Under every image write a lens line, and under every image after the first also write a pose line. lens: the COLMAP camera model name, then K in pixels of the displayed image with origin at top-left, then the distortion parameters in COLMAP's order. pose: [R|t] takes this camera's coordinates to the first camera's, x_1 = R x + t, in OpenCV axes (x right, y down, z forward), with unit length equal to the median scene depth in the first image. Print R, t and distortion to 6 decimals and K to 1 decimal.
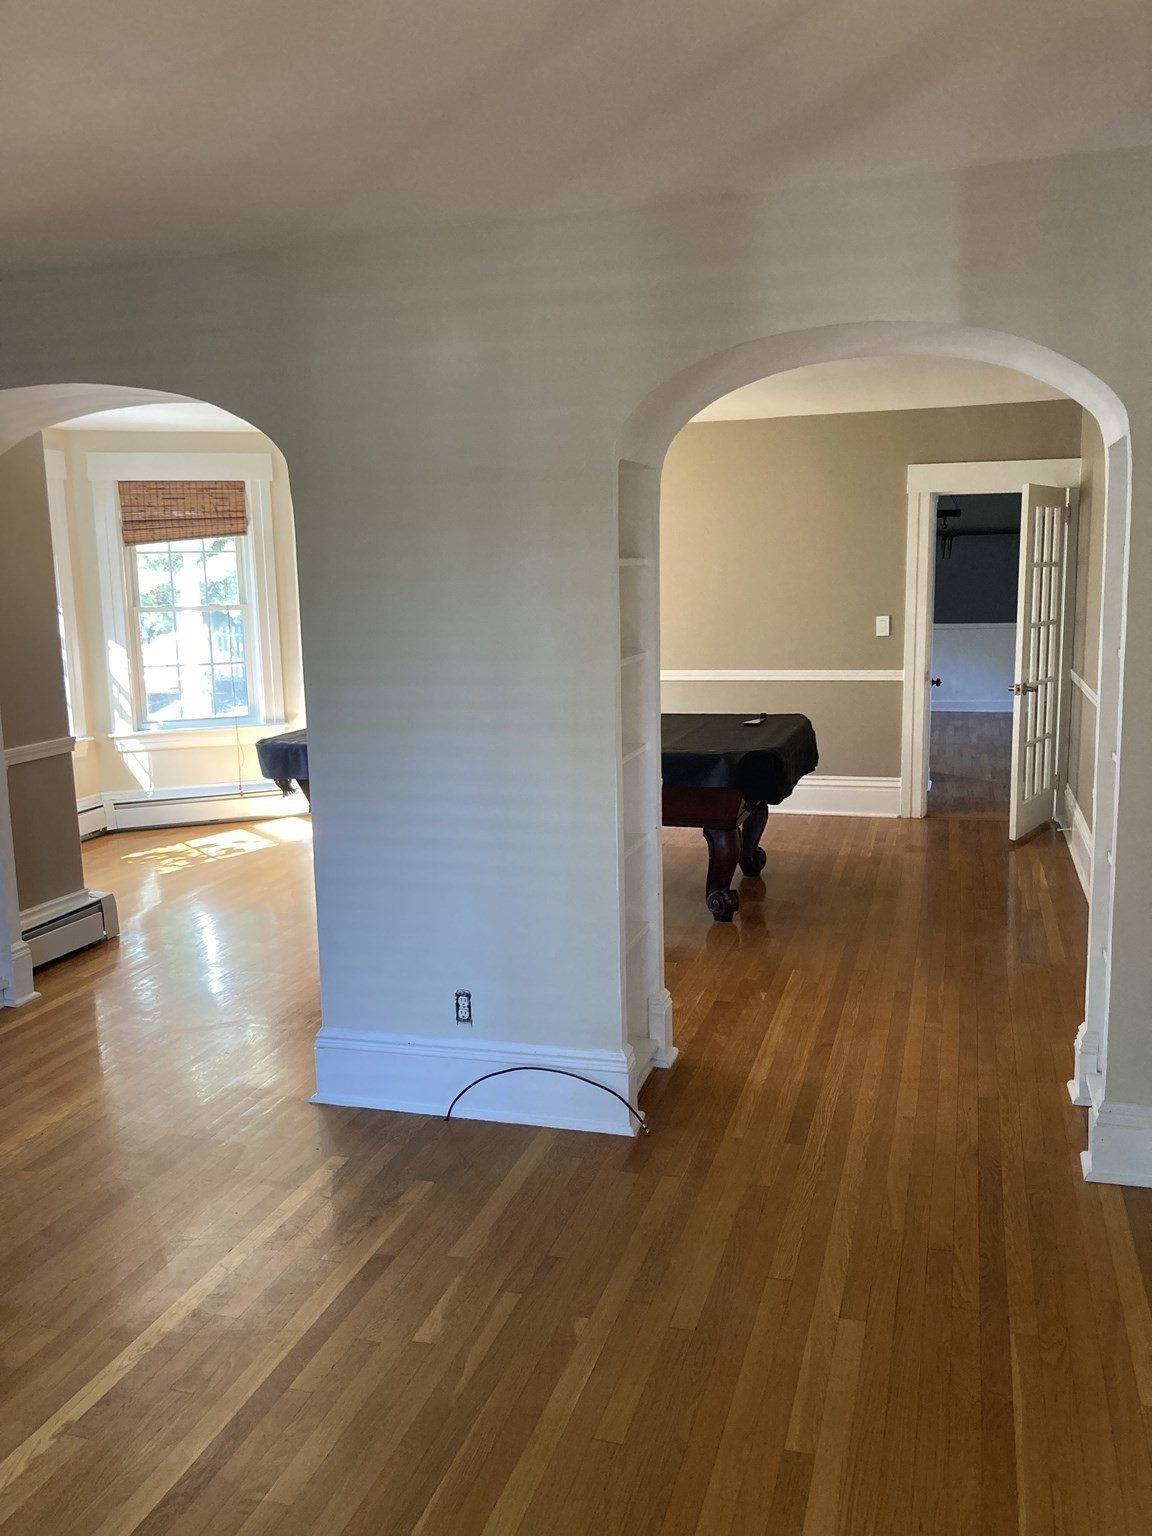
lens RADIAL K [[1255.3, 0, 580.9], [0, 1255.3, 769.3], [0, 0, 1]] dist [0.026664, -0.035621]
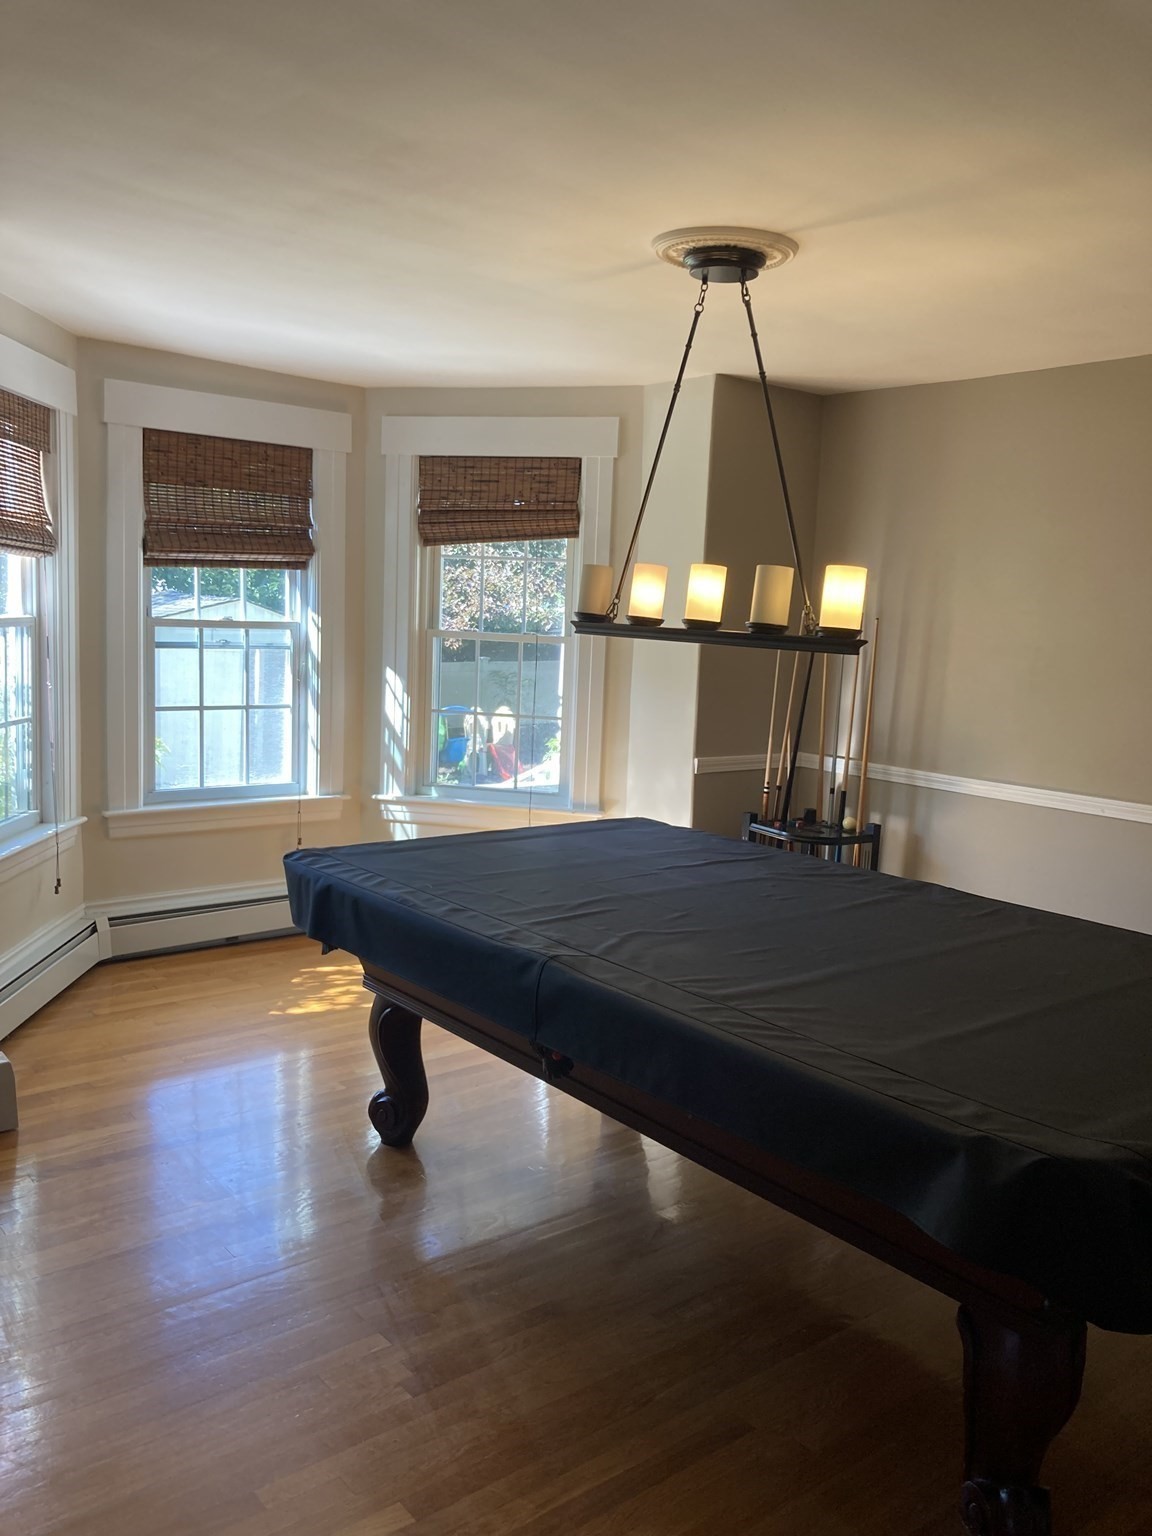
lens RADIAL K [[1255.3, 0, 568.9], [0, 1255.3, 769.0], [0, 0, 1]] dist [0.026664, -0.035621]
pose [[0.833927, 0.123435, -0.537893, 0.121474], [-0.150245, 0.988630, -0.006064, -0.055911], [0.531029, 0.085873, 0.842991, 0.435277]]
